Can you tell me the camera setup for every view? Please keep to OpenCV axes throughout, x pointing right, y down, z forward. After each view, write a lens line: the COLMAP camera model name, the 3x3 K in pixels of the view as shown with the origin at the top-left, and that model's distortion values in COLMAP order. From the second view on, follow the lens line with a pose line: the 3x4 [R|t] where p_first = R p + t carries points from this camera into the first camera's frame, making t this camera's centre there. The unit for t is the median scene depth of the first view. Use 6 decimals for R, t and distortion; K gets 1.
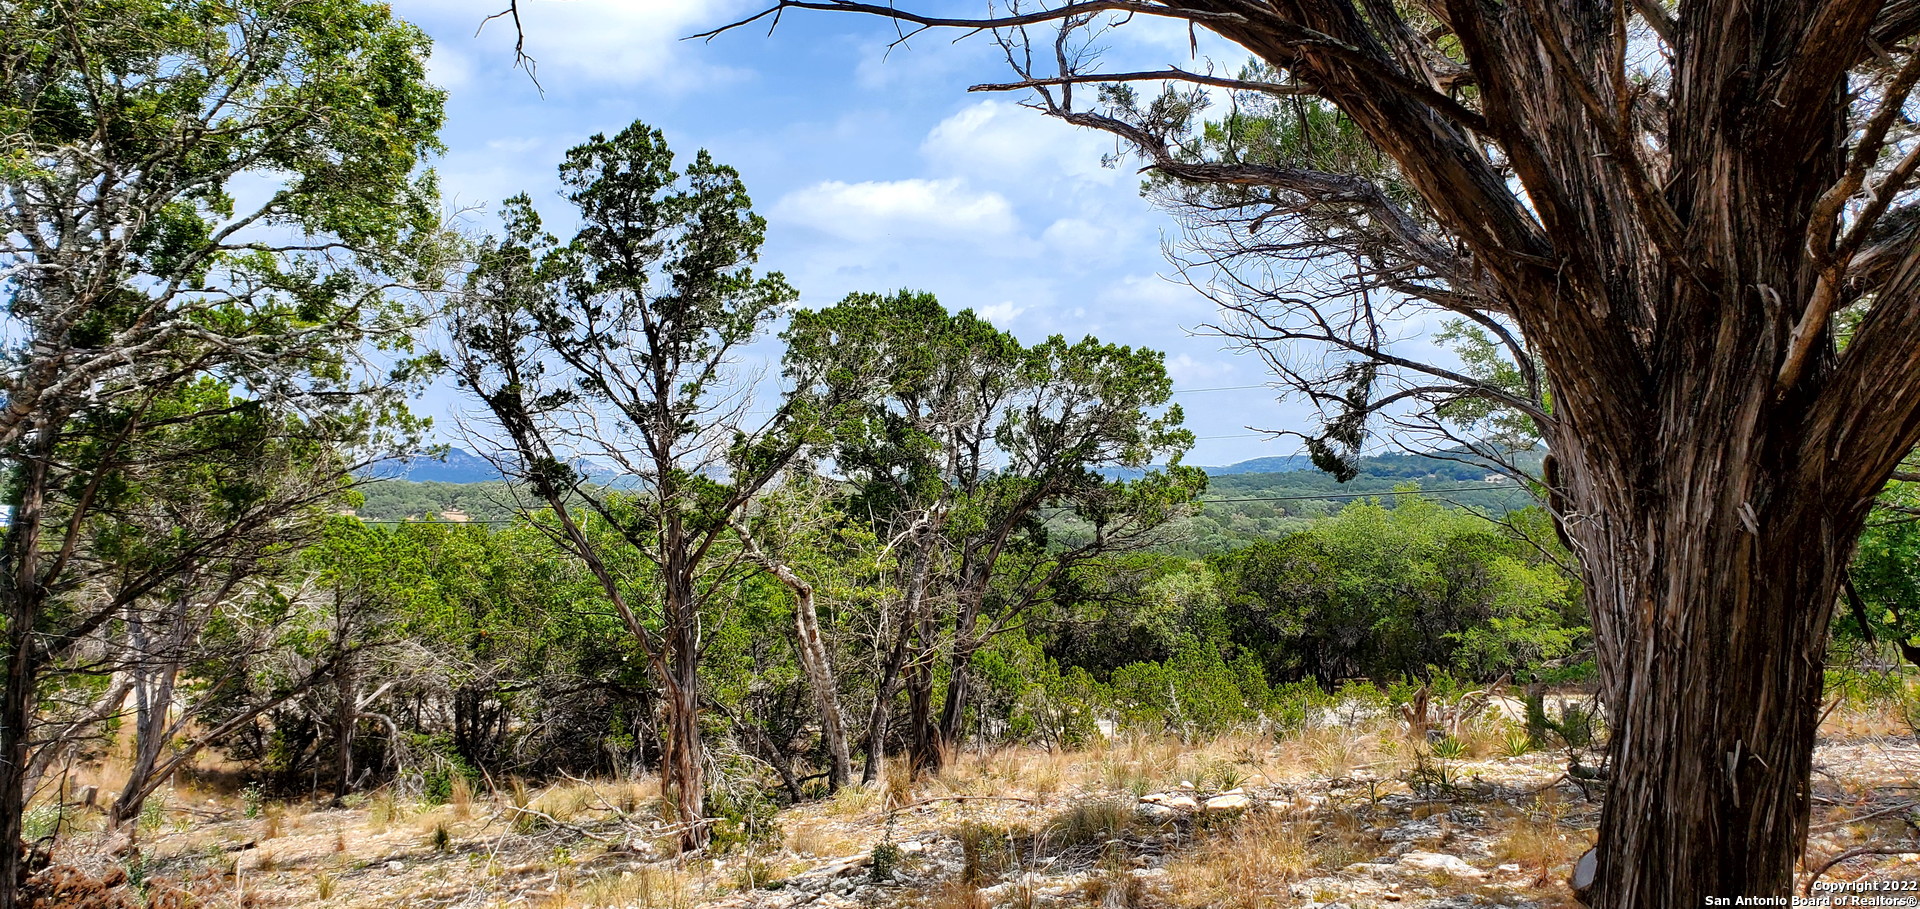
lens RADIAL K [[1441.2, 0, 961.0], [0, 1441.2, 454.5], [0, 0, 1]] dist [0.035745, -0.028685]
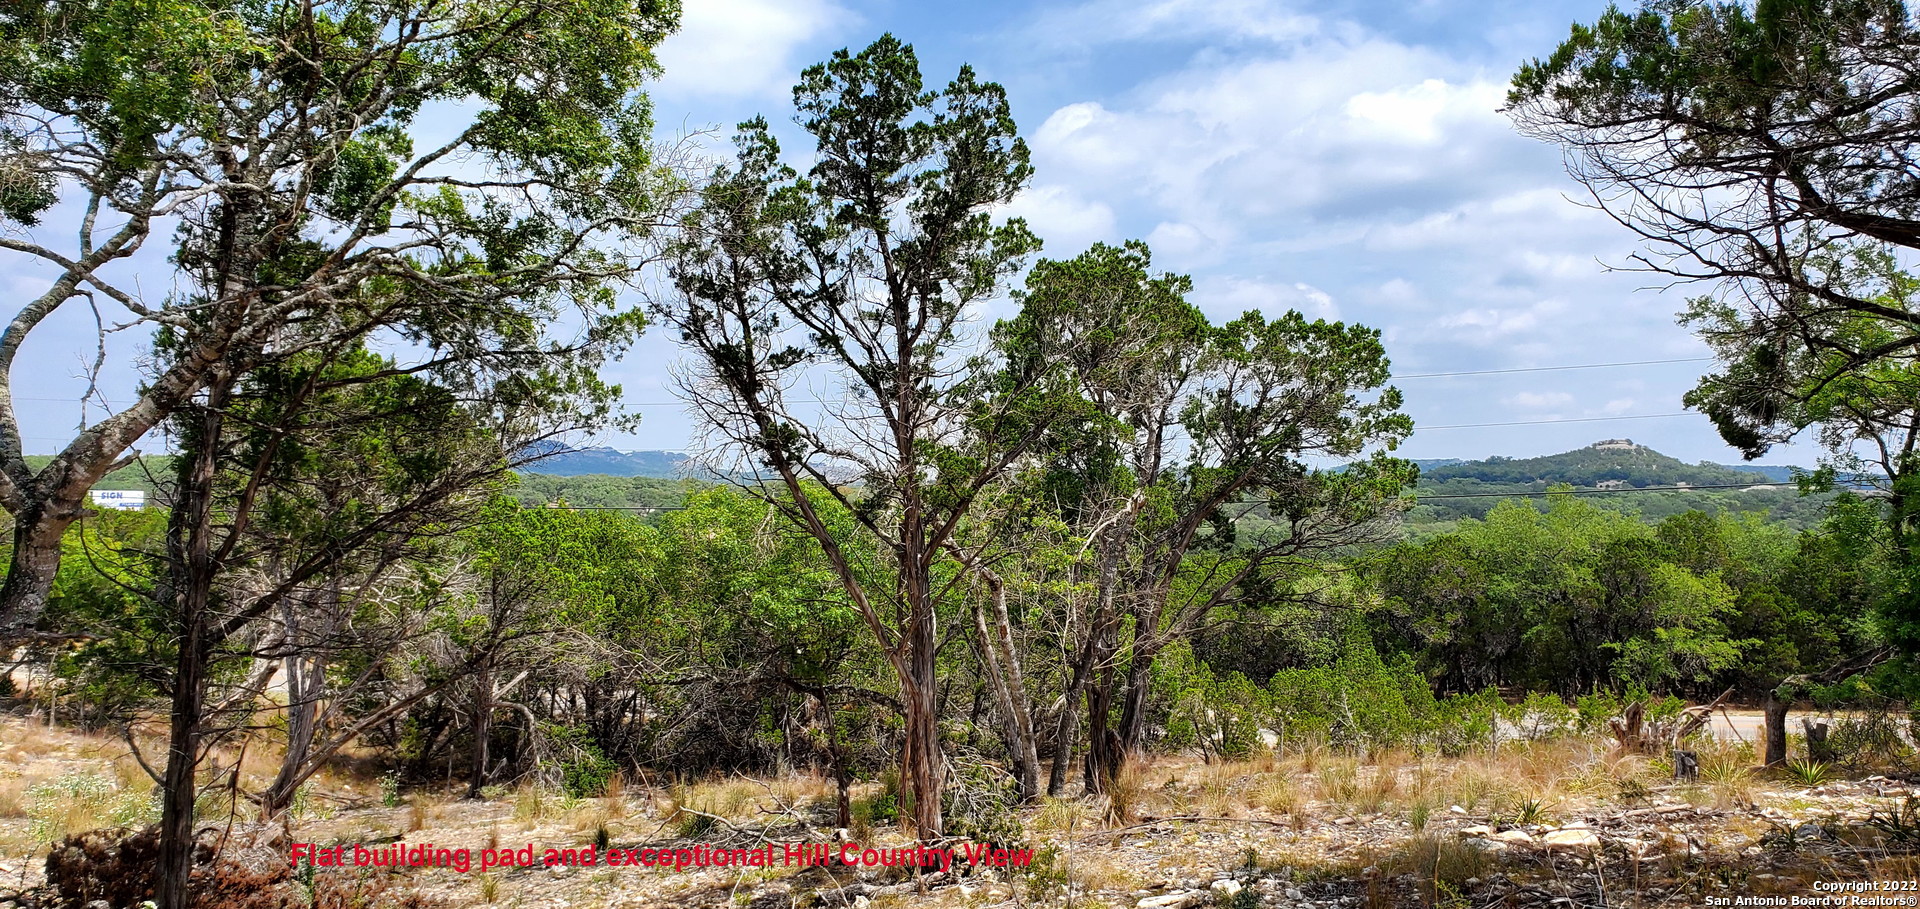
lens RADIAL K [[1441.2, 0, 974.6], [0, 1441.2, 488.9], [0, 0, 1]] dist [0.035745, -0.028685]
pose [[0.998454, 0.013357, -0.053946, -0.067003], [-0.012061, 0.999632, 0.024281, 0.011031], [0.054251, -0.023593, 0.998249, 0.073748]]
